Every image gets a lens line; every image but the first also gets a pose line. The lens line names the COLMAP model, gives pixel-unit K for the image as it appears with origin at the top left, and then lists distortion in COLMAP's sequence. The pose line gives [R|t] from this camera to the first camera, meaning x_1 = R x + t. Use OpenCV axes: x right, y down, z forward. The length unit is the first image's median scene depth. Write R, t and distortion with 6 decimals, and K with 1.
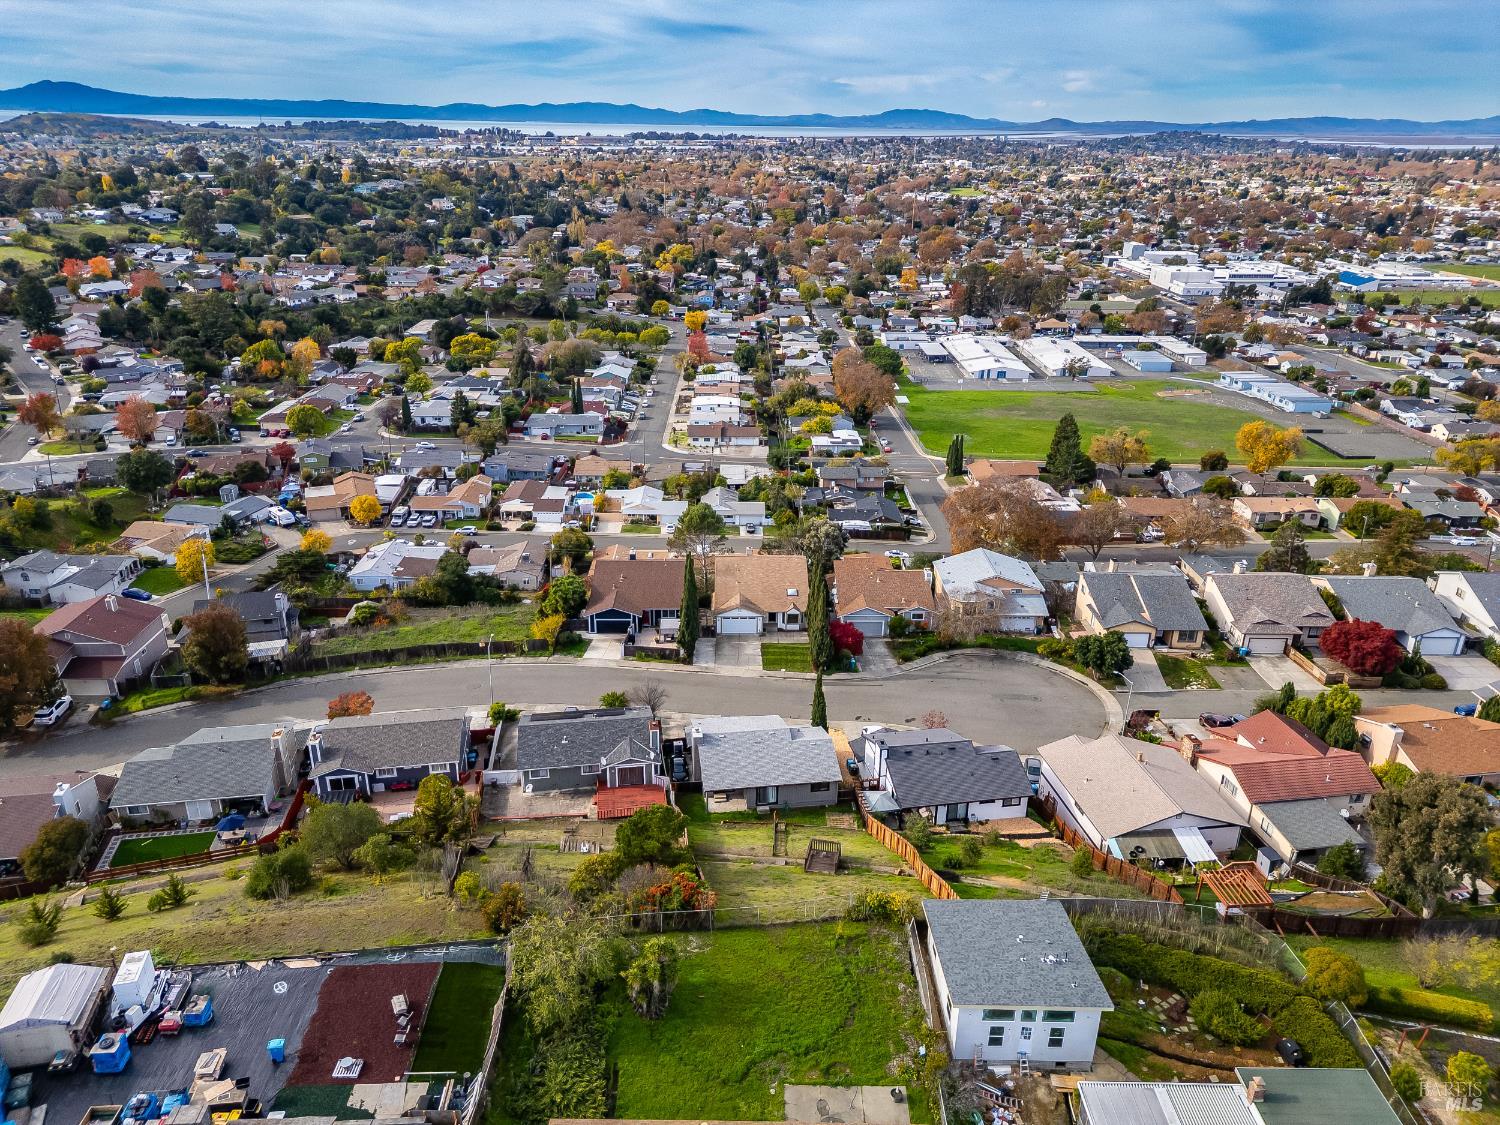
lens RADIAL K [[1045.1, 0, 750.0], [0, 1045.1, 562.5], [0, 0, 1]] dist [0.072840, -0.071770]
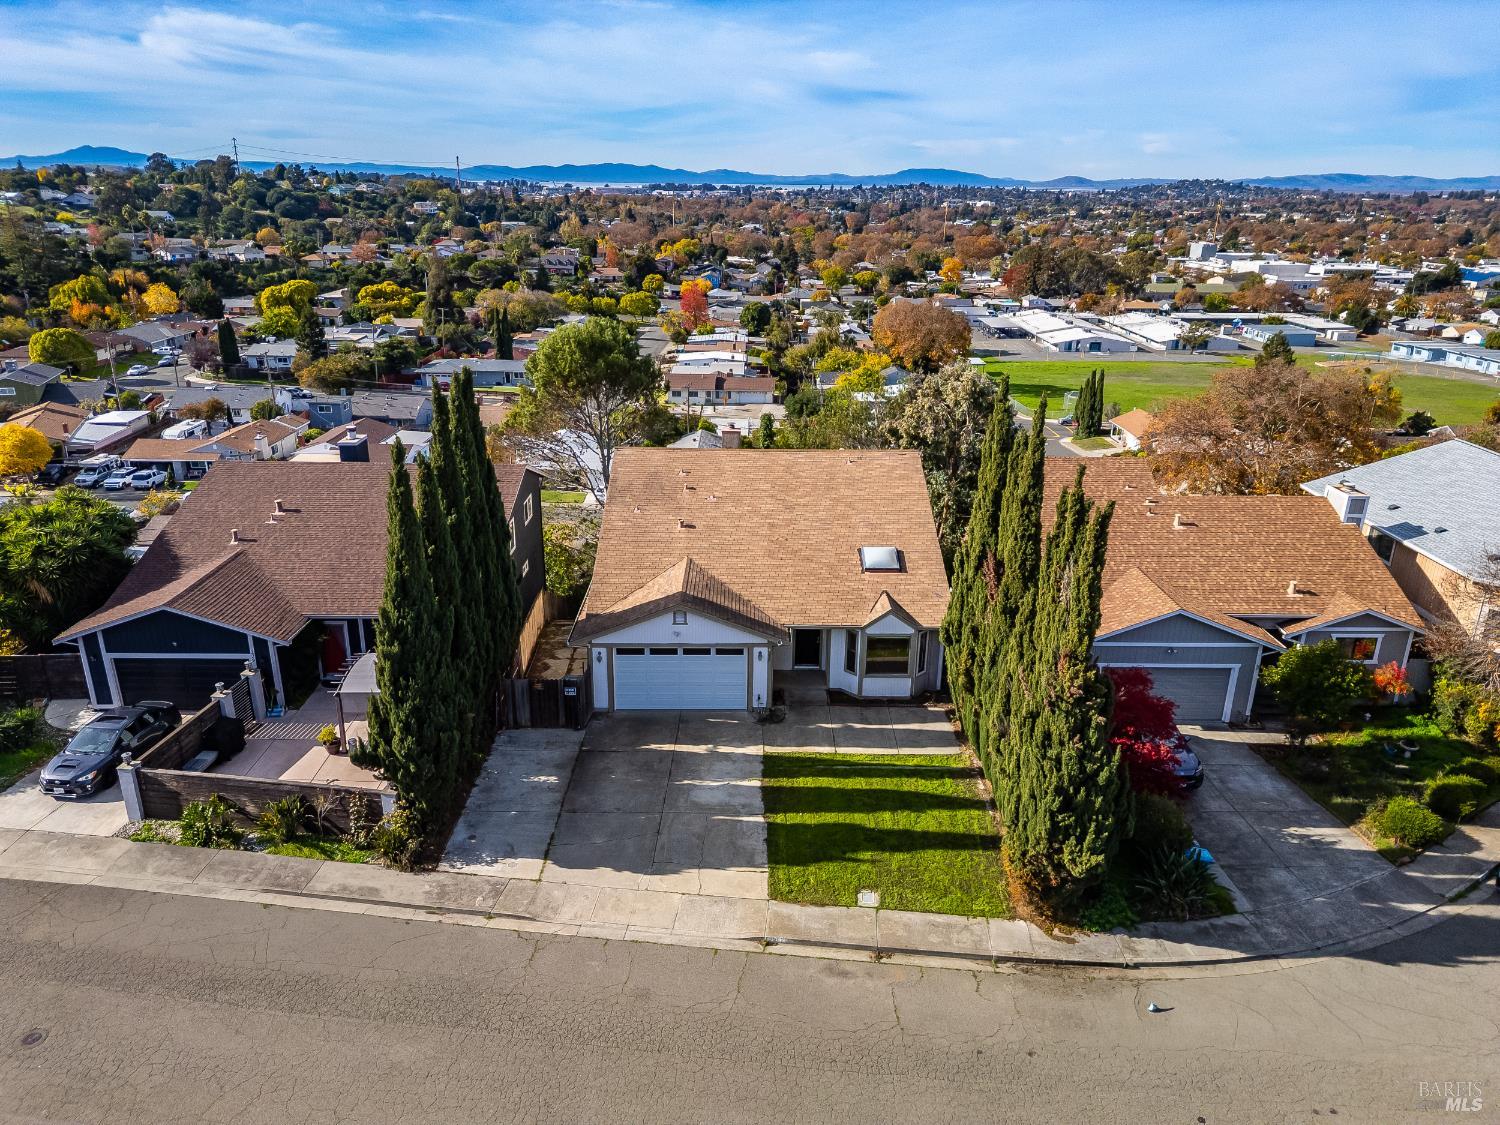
lens RADIAL K [[1045.1, 0, 750.0], [0, 1045.1, 562.5], [0, 0, 1]] dist [0.072840, -0.071770]
pose [[0.999866, 0.002837, -0.016120, 0.004042], [-0.003628, 0.998779, -0.049264, 0.016045], [0.015961, 0.049316, 0.998656, 0.270132]]
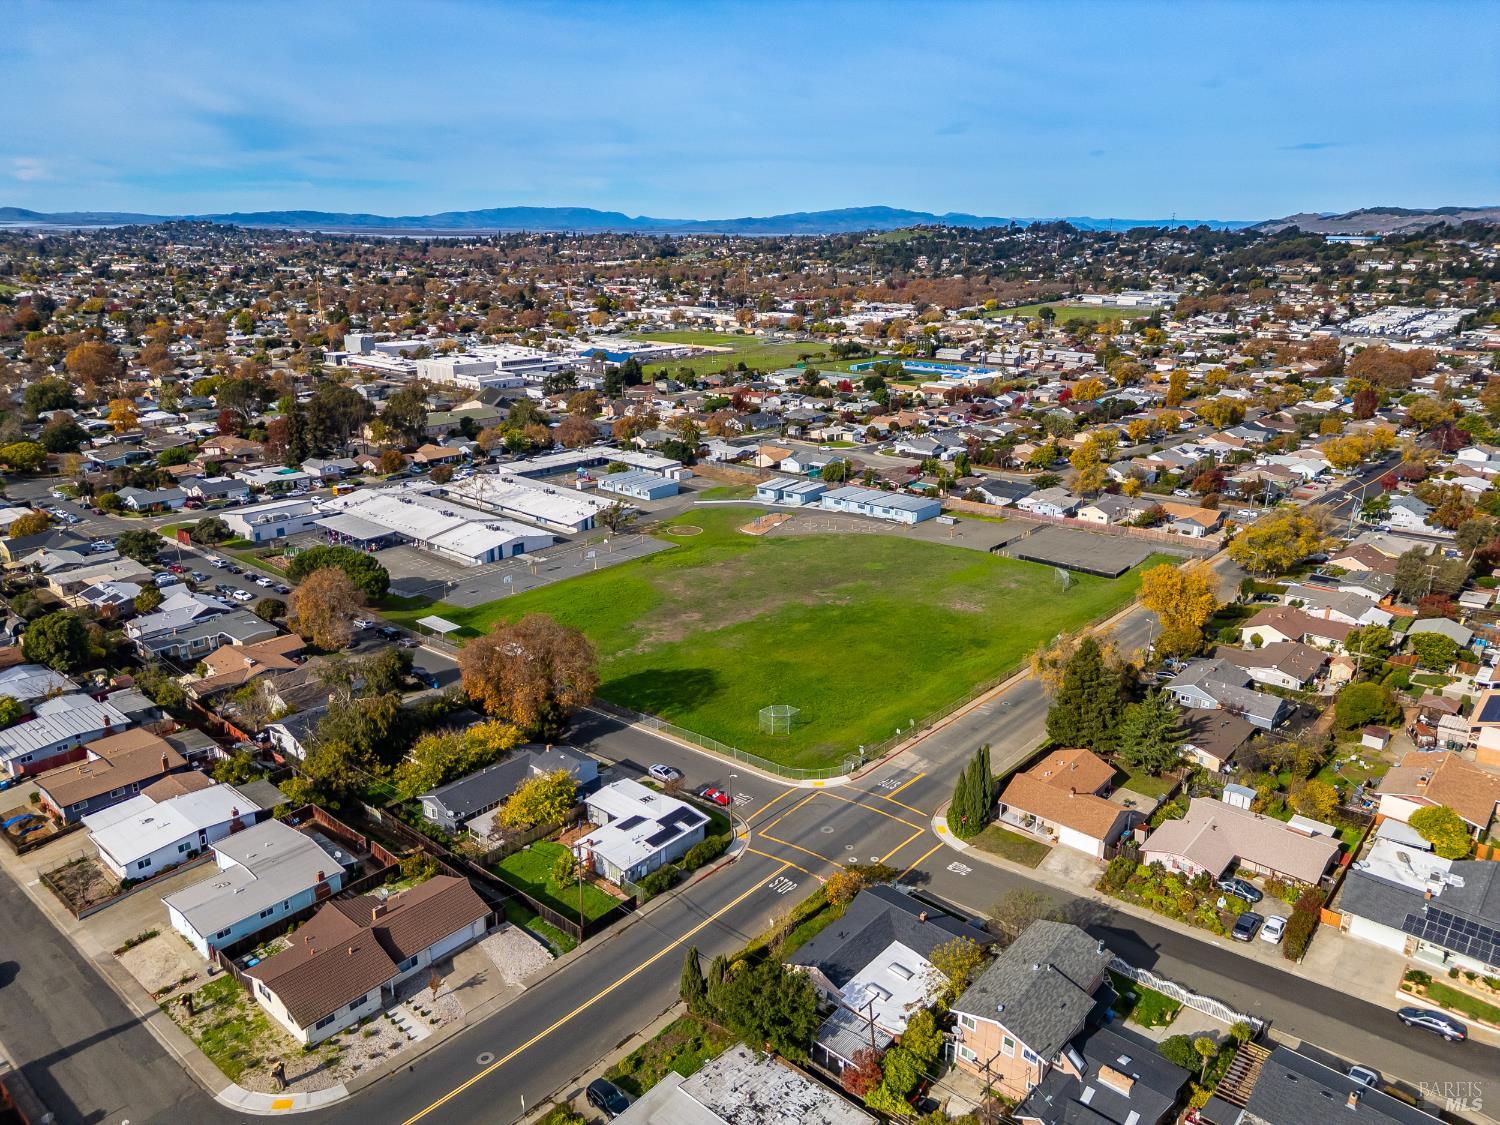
lens RADIAL K [[1045.1, 0, 750.0], [0, 1045.1, 562.5], [0, 0, 1]] dist [0.072840, -0.071770]
pose [[0.665202, -0.231147, 0.709984, -0.123959], [0.286184, 0.957187, 0.043495, -0.173866], [-0.689642, 0.174254, 0.702873, 0.514383]]
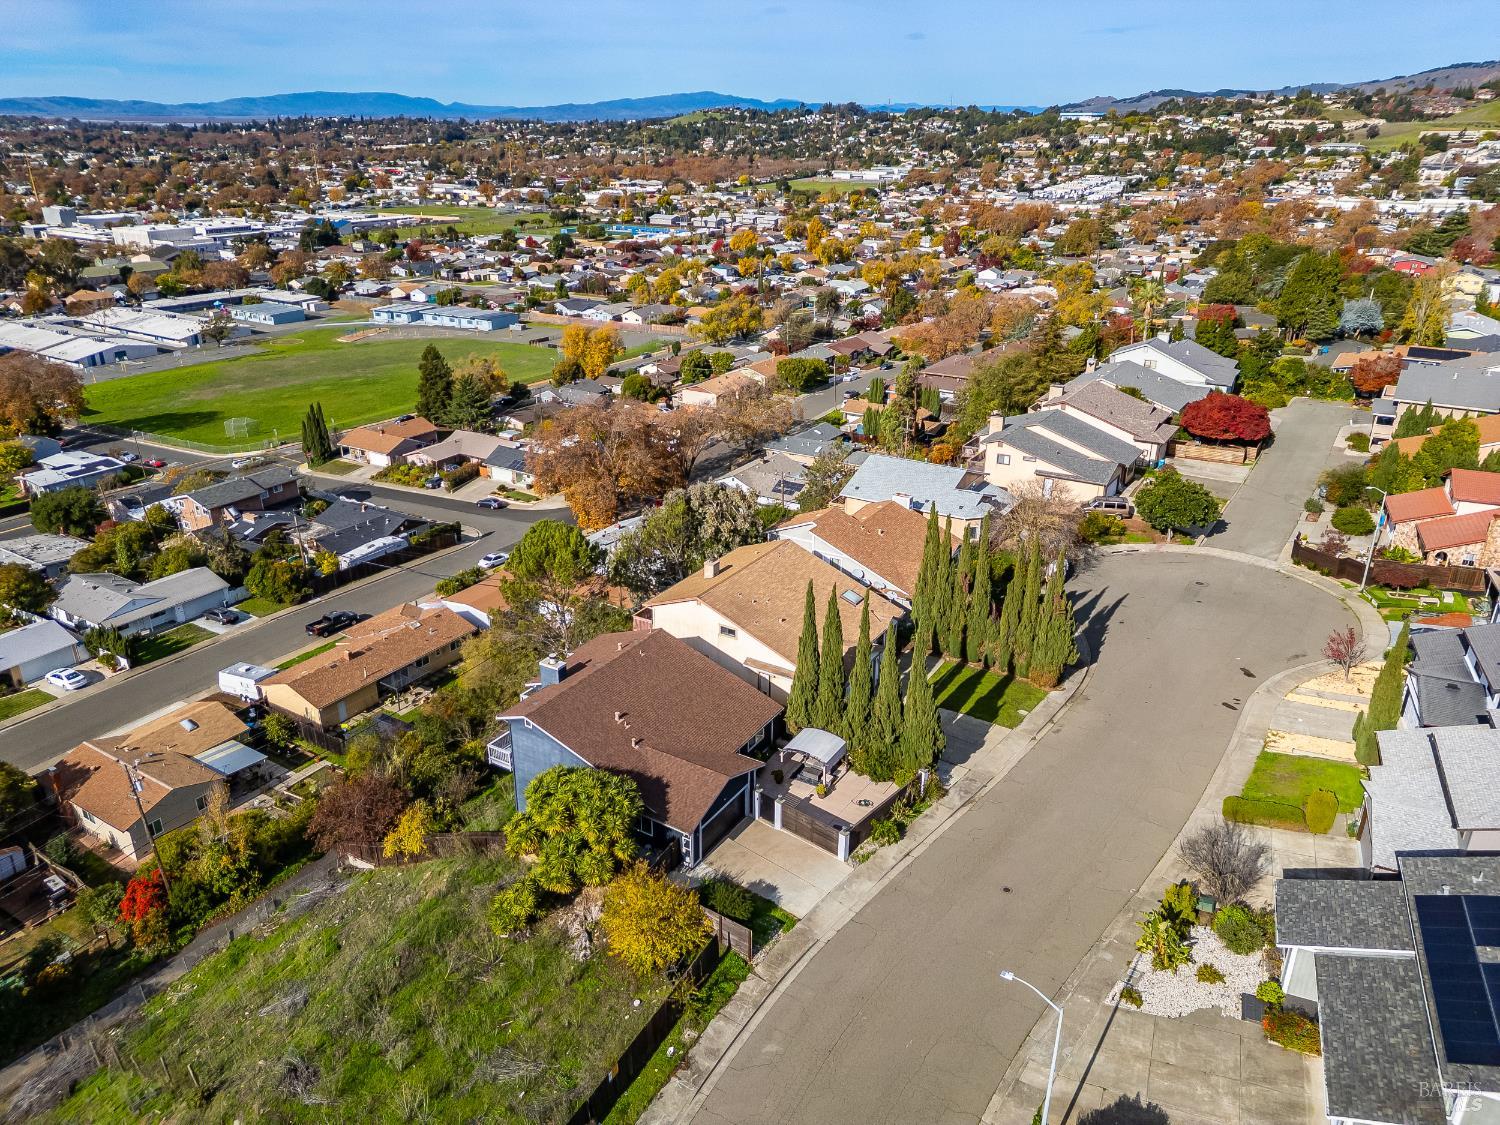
lens RADIAL K [[1033.8, 0, 750.0], [0, 1033.8, 562.5], [0, 0, 1]] dist [0.061001, -0.041981]
pose [[0.541496, -0.340014, 0.768877, -0.145584], [0.327809, 0.927569, 0.179324, -0.037448], [-0.774159, 0.154942, 0.613735, 0.262986]]
